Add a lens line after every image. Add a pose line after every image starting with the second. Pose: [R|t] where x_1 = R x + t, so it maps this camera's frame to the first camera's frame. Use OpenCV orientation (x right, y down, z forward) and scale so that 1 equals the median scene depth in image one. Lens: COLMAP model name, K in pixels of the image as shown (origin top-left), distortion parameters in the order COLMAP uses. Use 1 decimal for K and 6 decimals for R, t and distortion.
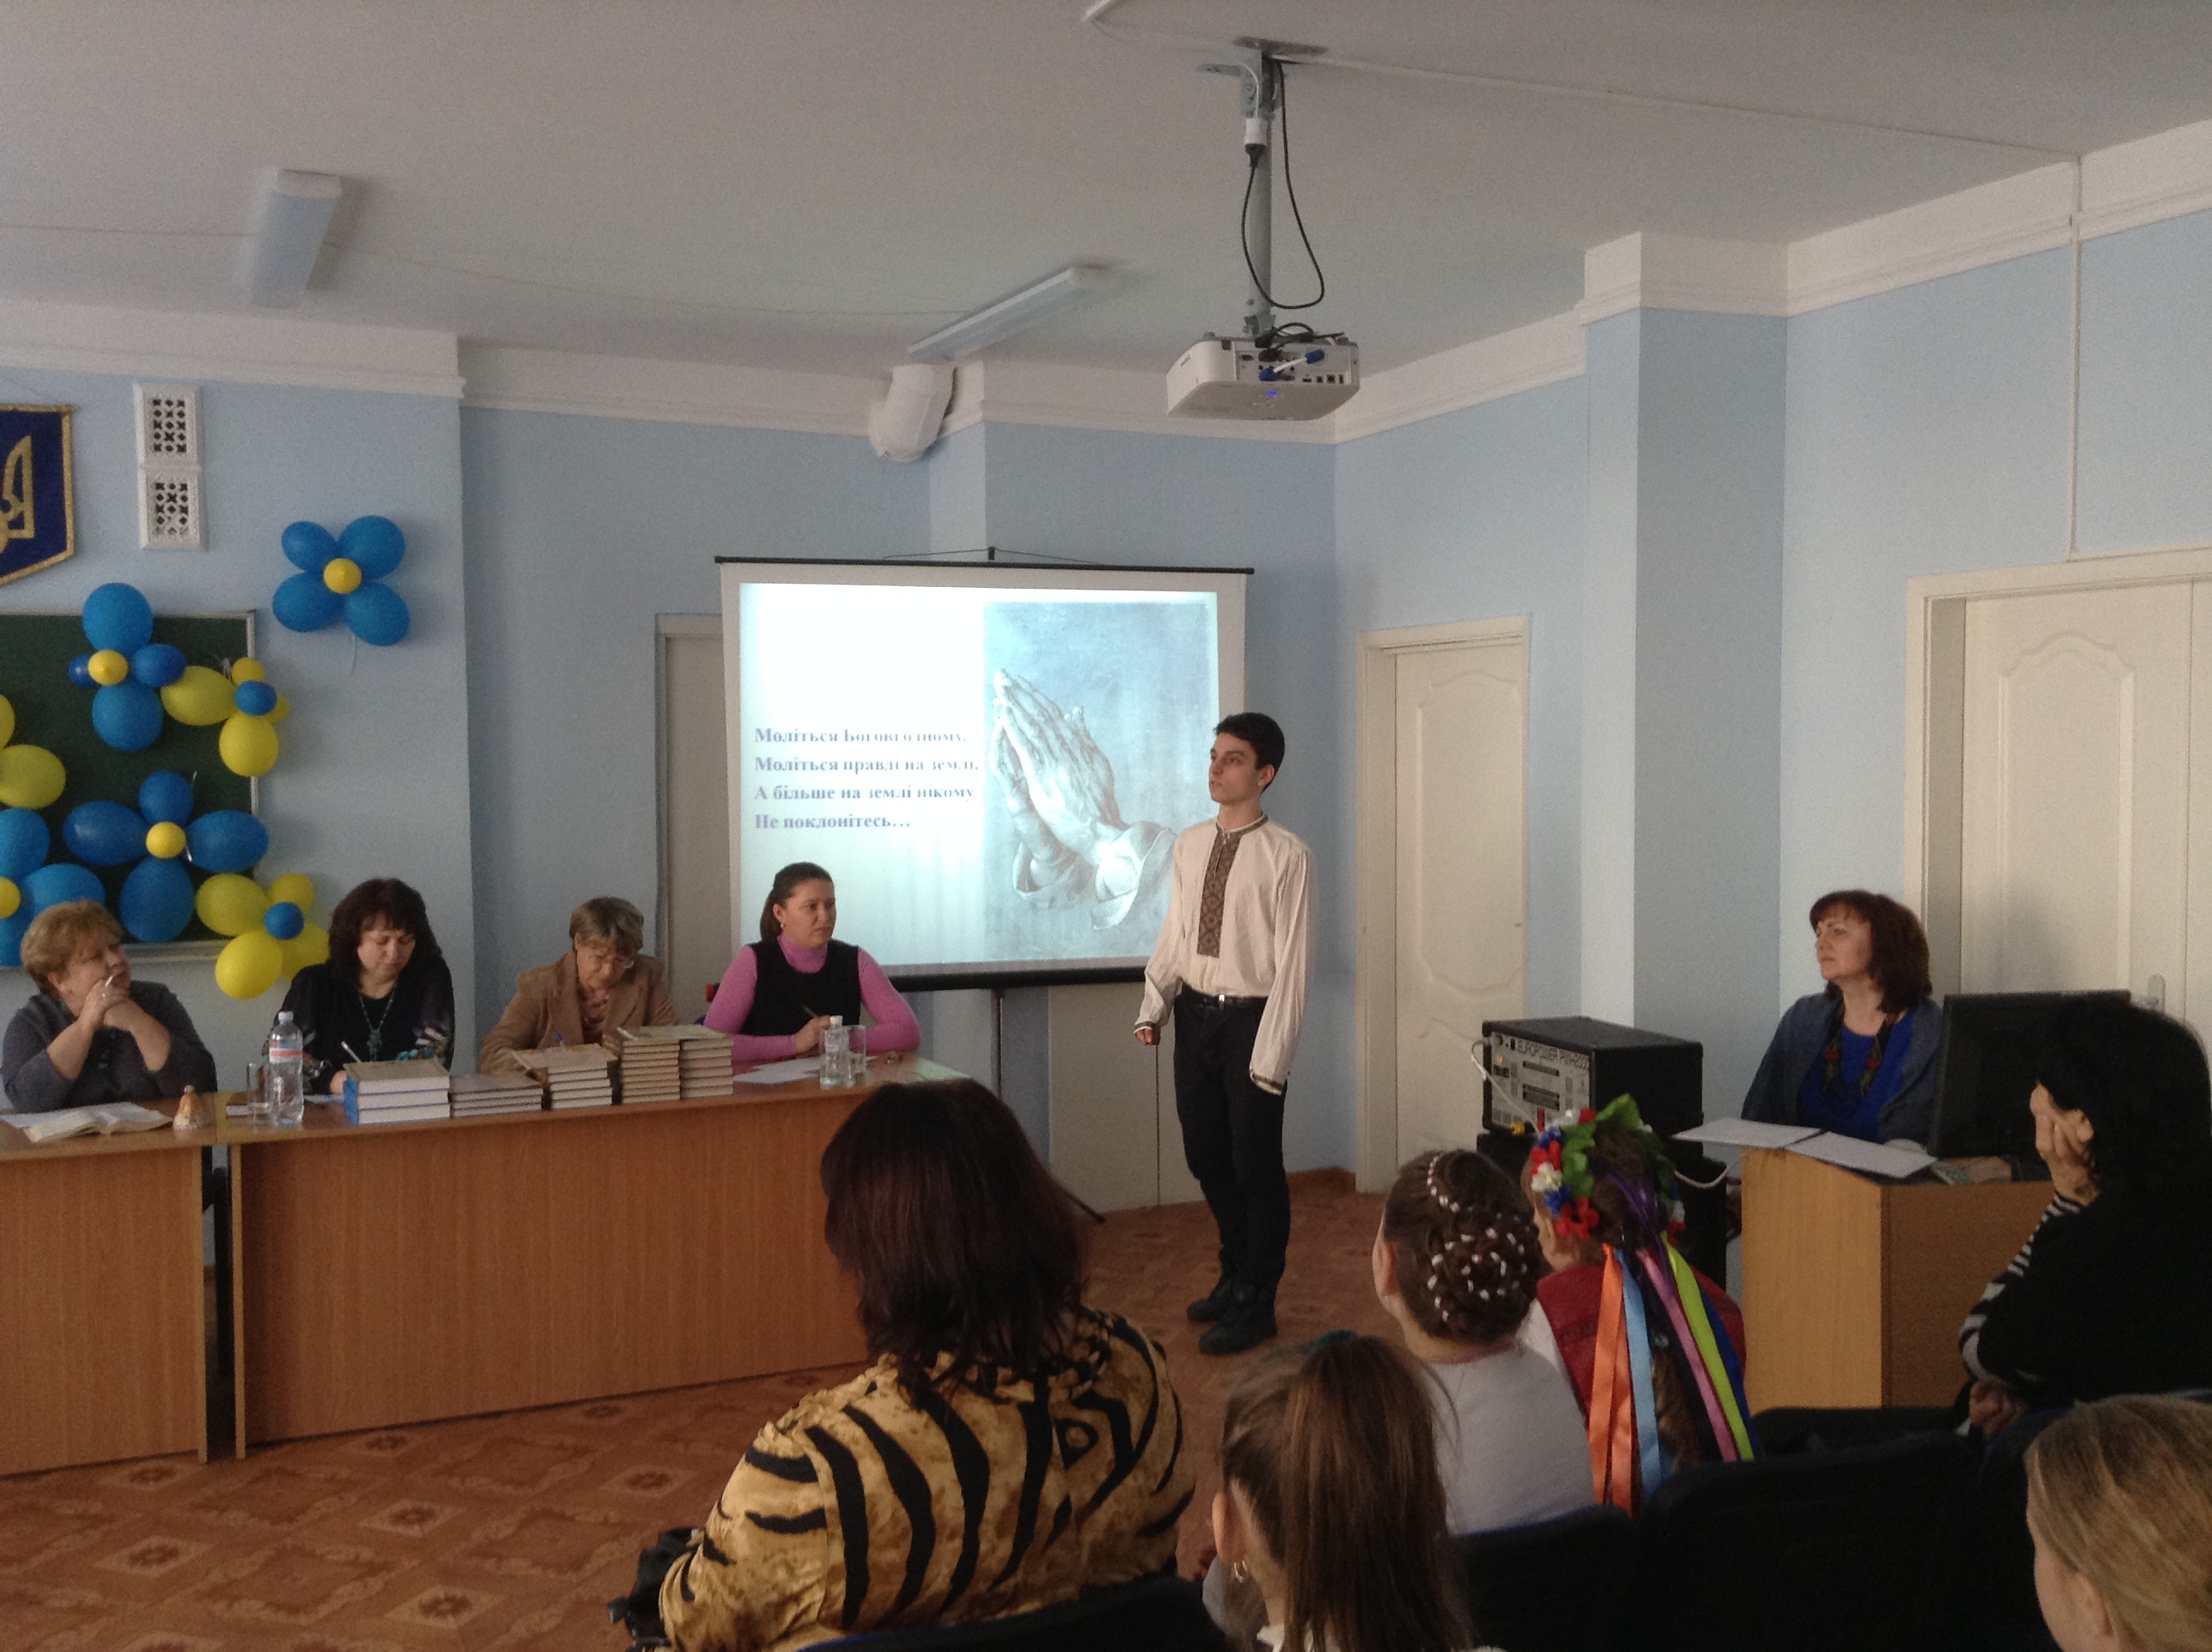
lens RADIAL K [[2063.5, 0, 1093.3], [0, 2063.5, 826.1], [0, 0, 1]] dist [0.167869, -0.343587]
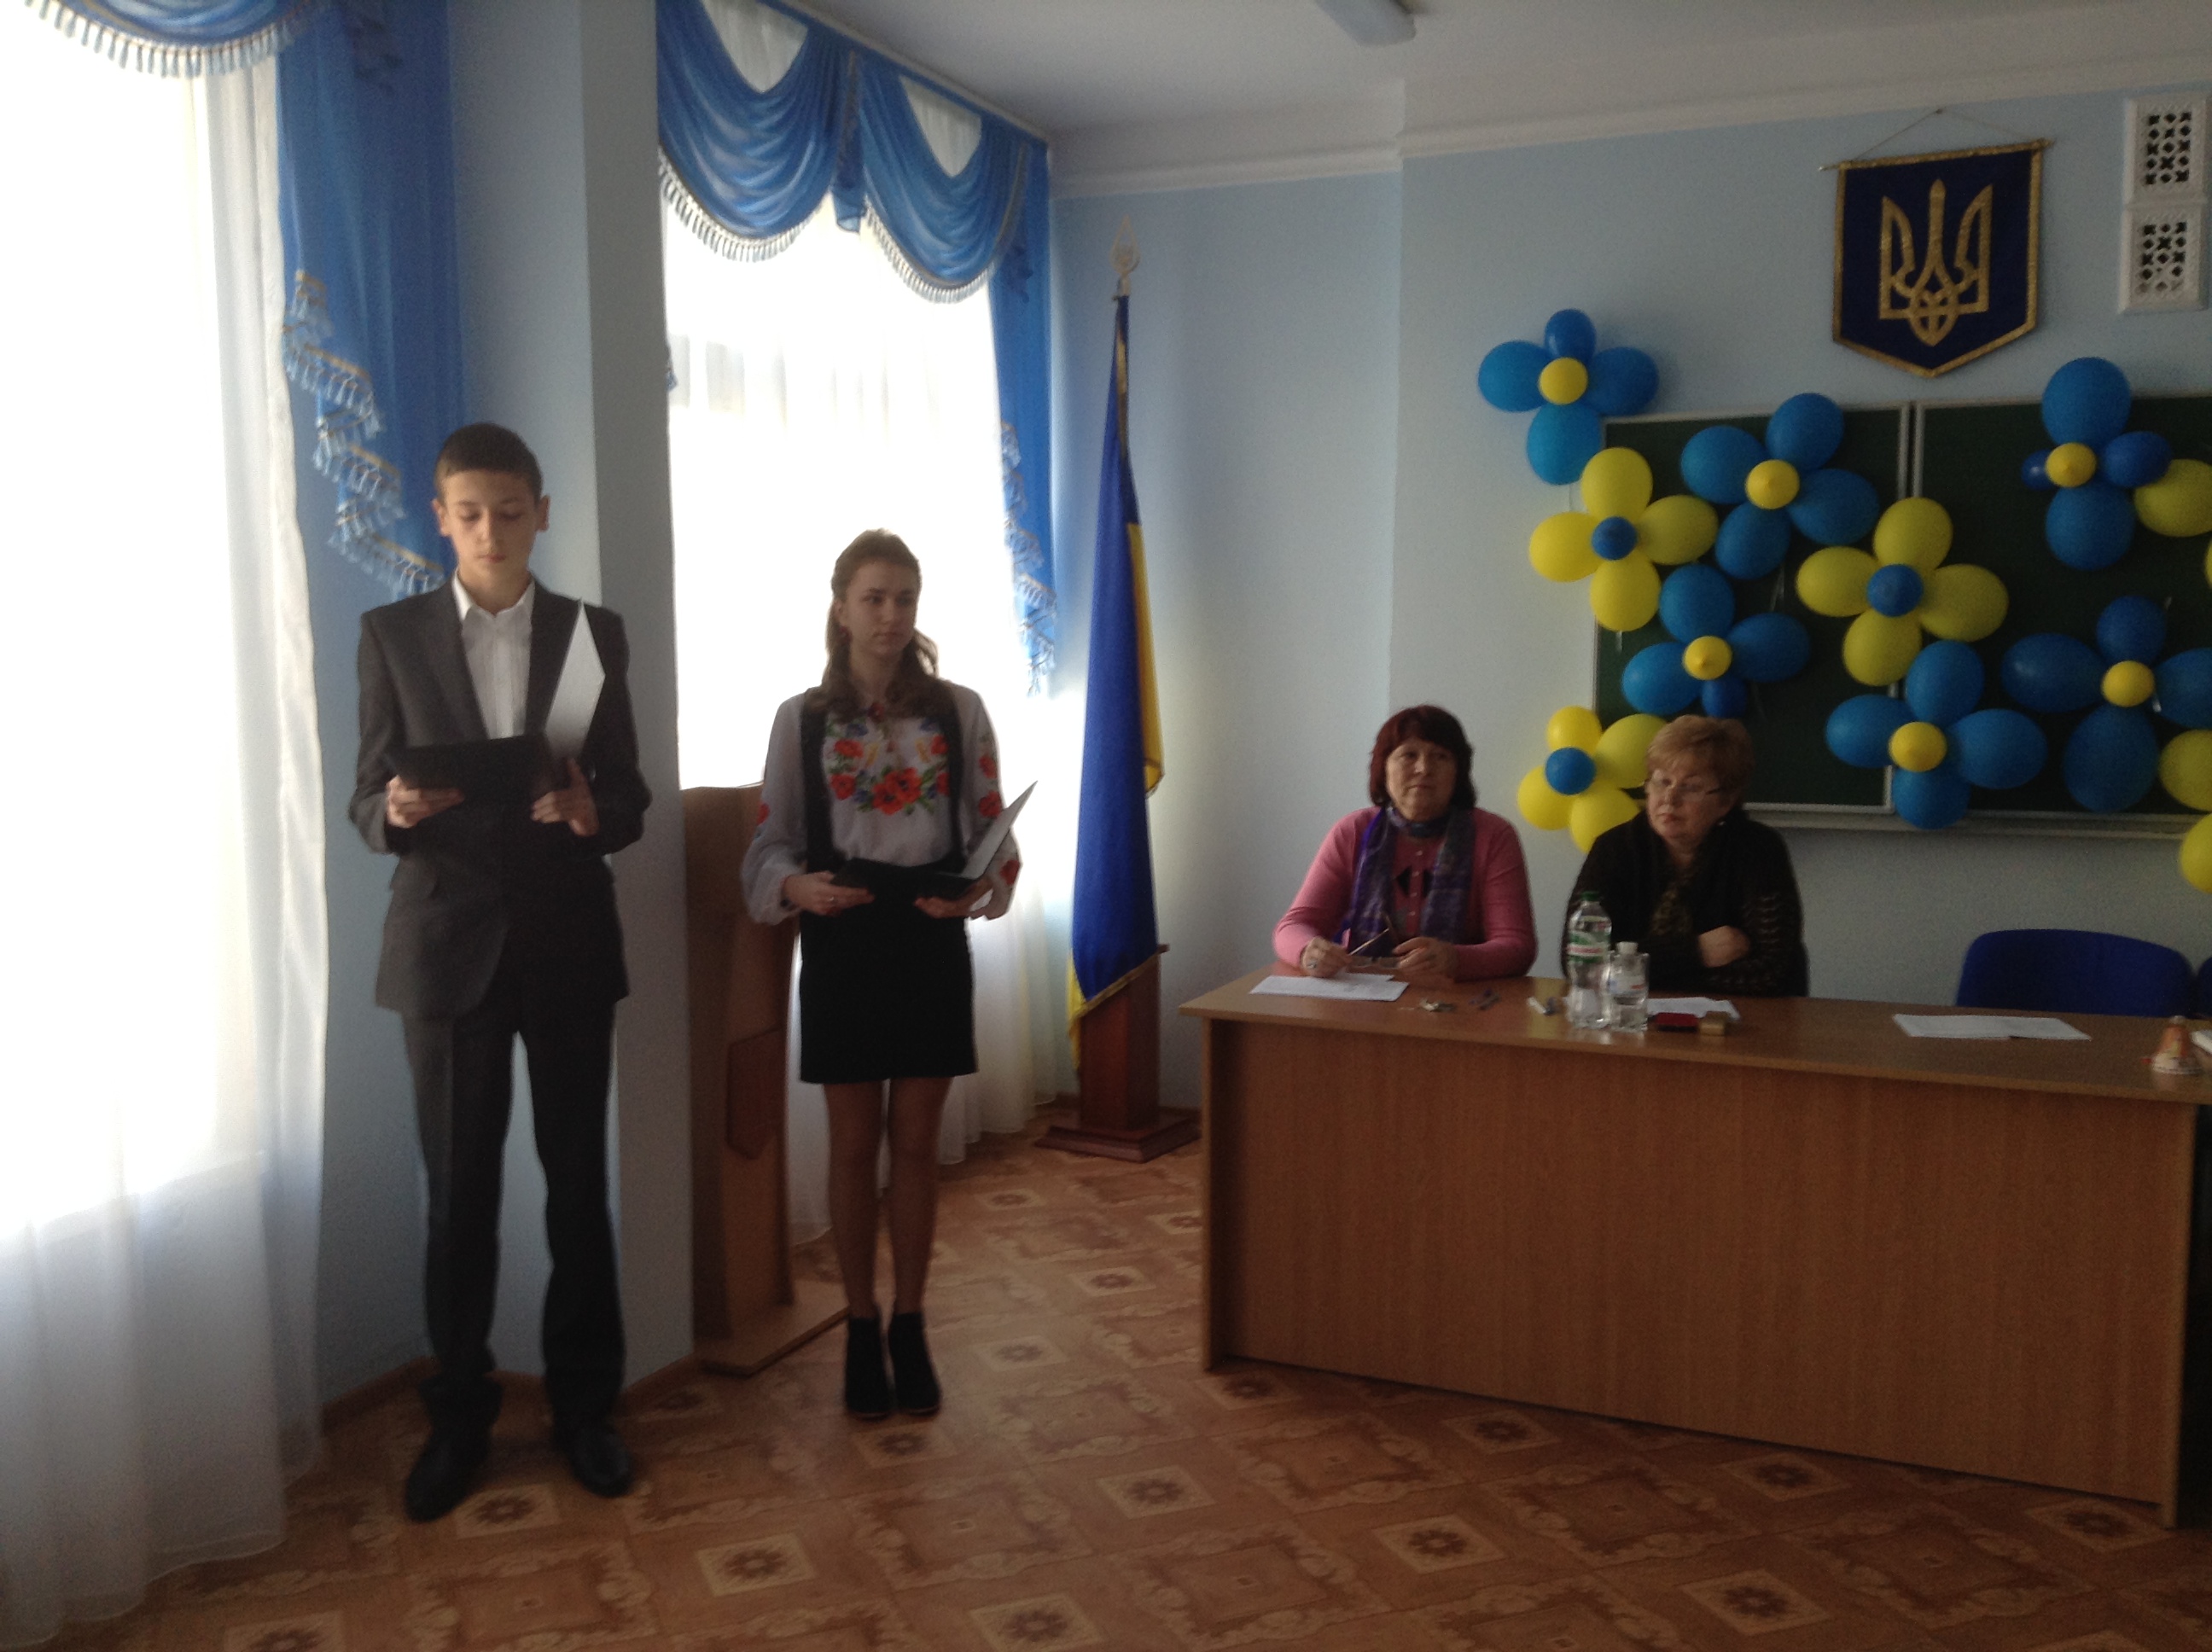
lens RADIAL K [[2011.9, 0, 1112.2], [0, 2011.9, 859.5], [0, 0, 1]] dist [0.080481, -0.135385]
pose [[0.677769, 0.089712, -0.729782, -0.165477], [-0.027254, 0.994912, 0.096994, 0.010478], [0.734770, -0.045850, 0.676765, 0.244413]]
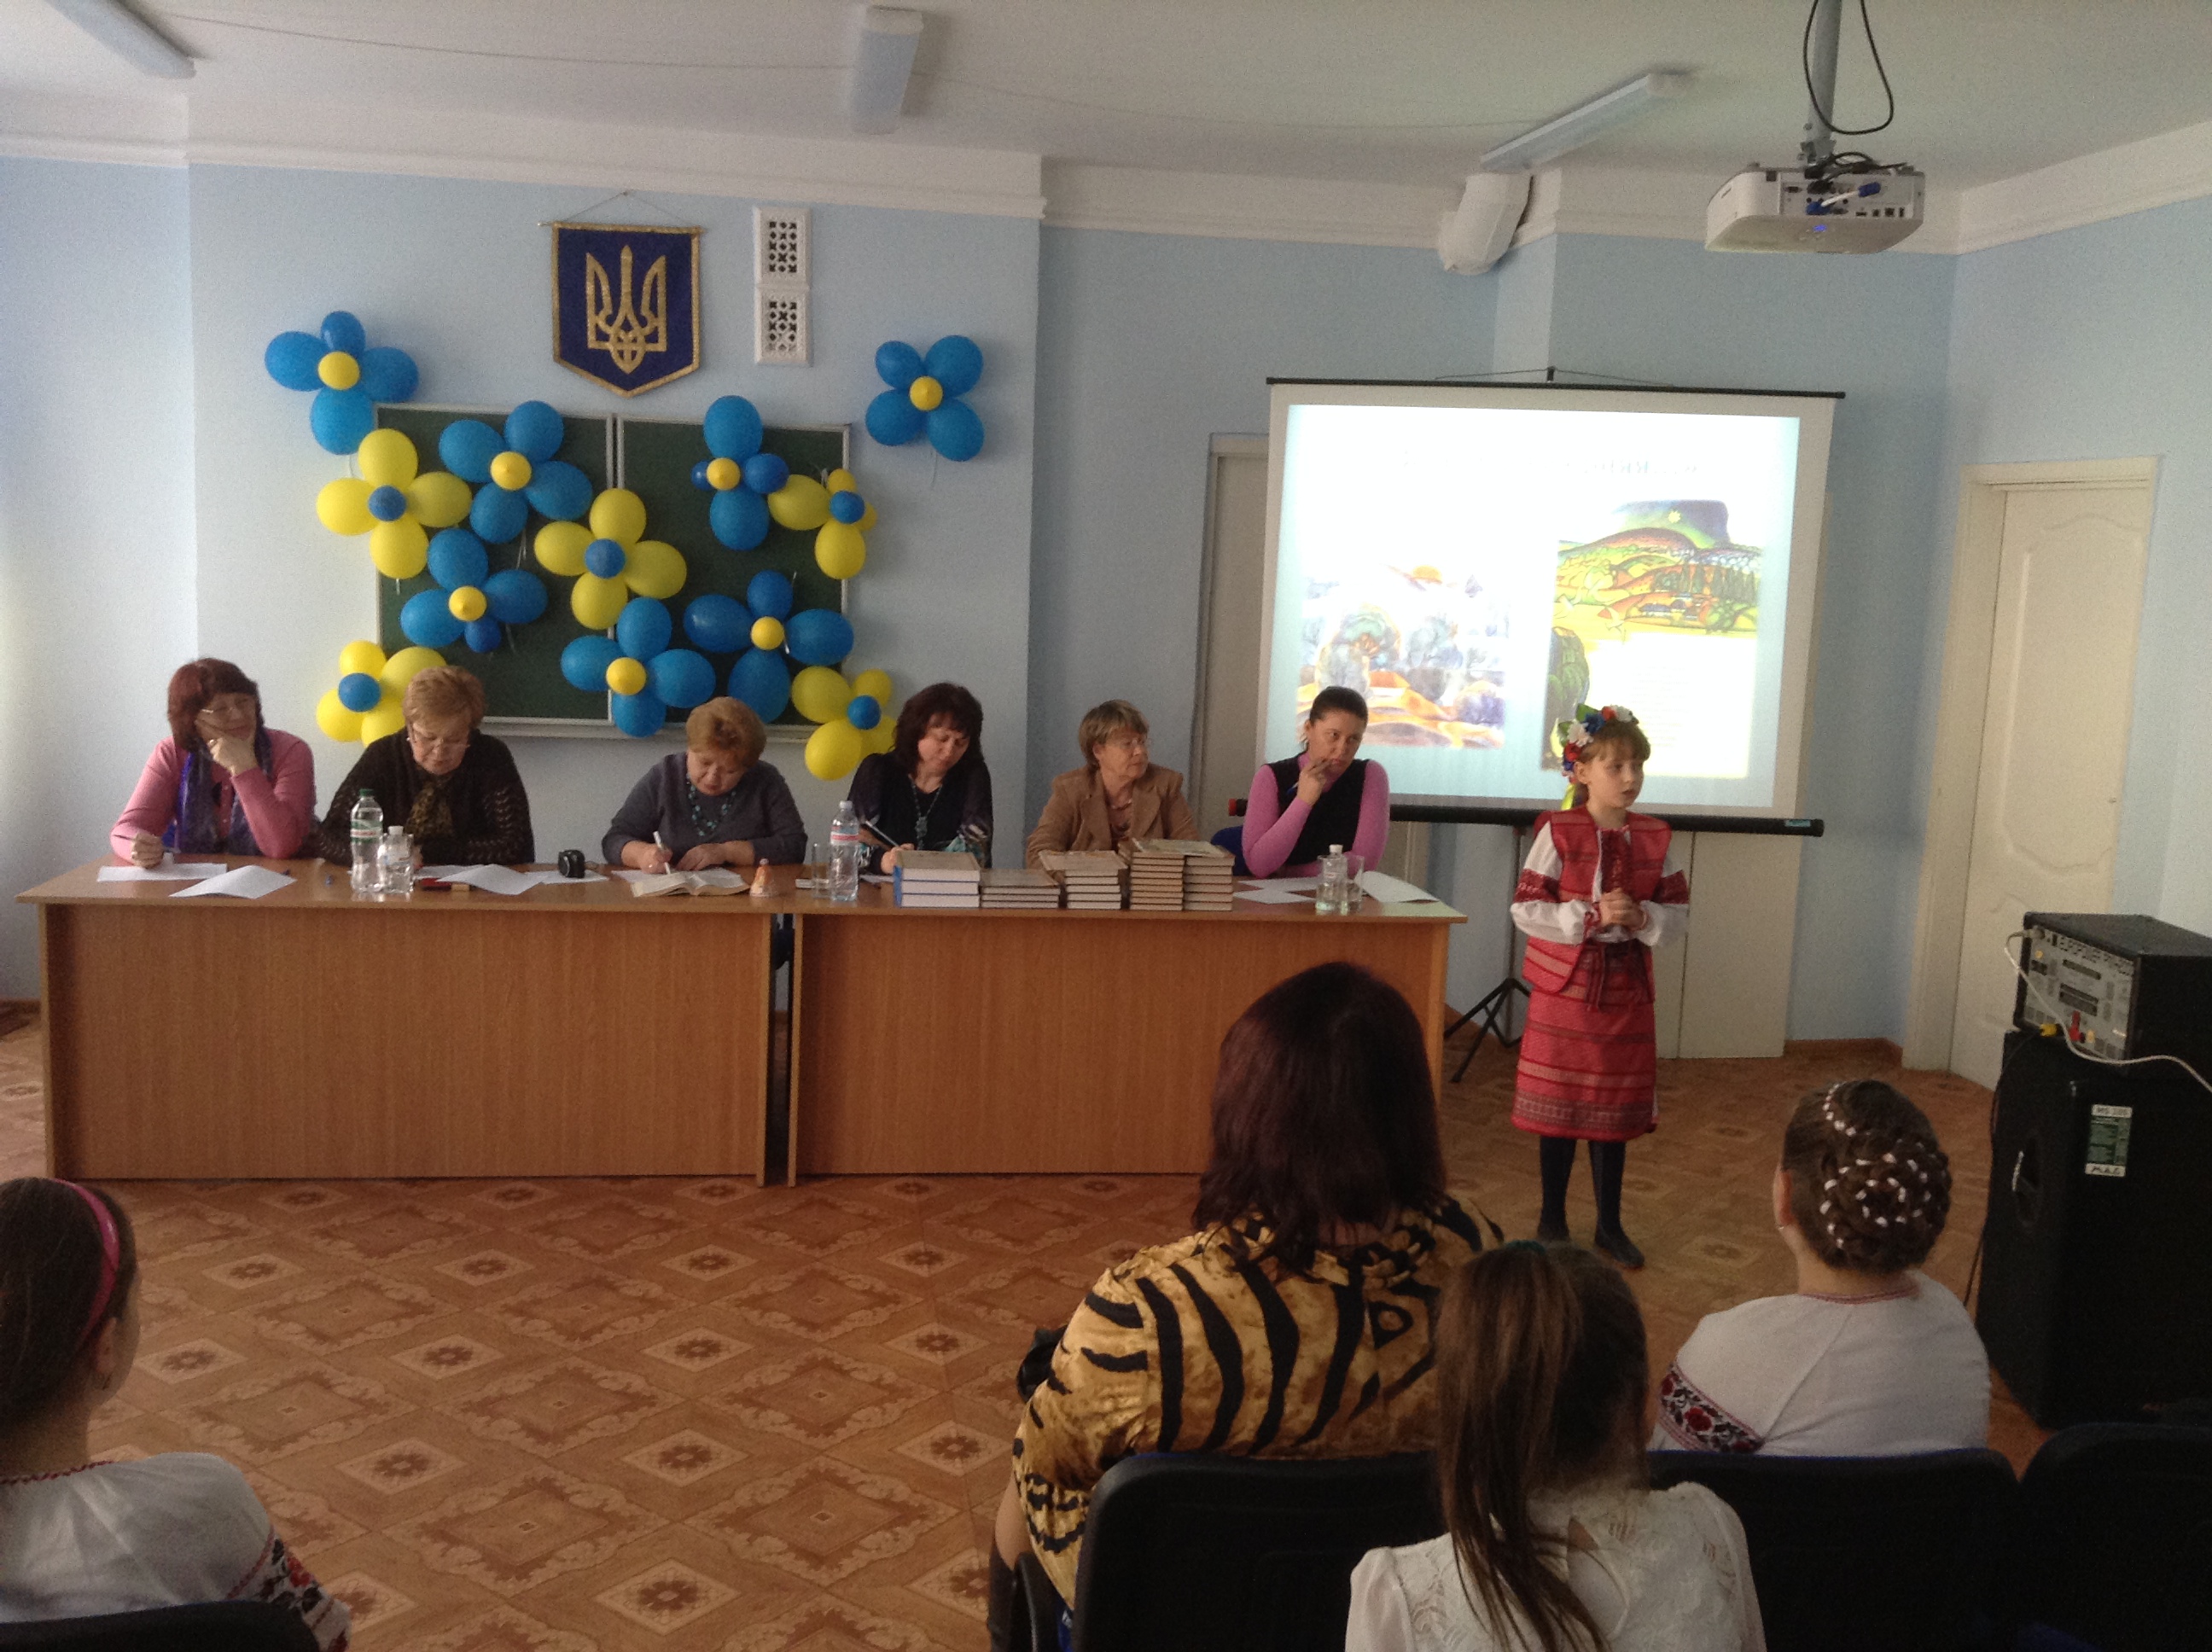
lens RADIAL K [[2058.6, 0, 1083.0], [0, 2058.6, 831.1], [0, 0, 1]] dist [0.222359, -0.493625]
pose [[0.955808, 0.081335, -0.282518, 0.047667], [-0.052409, 0.992715, 0.108487, -0.020929], [0.289283, -0.088886, 0.953108, -0.012161]]
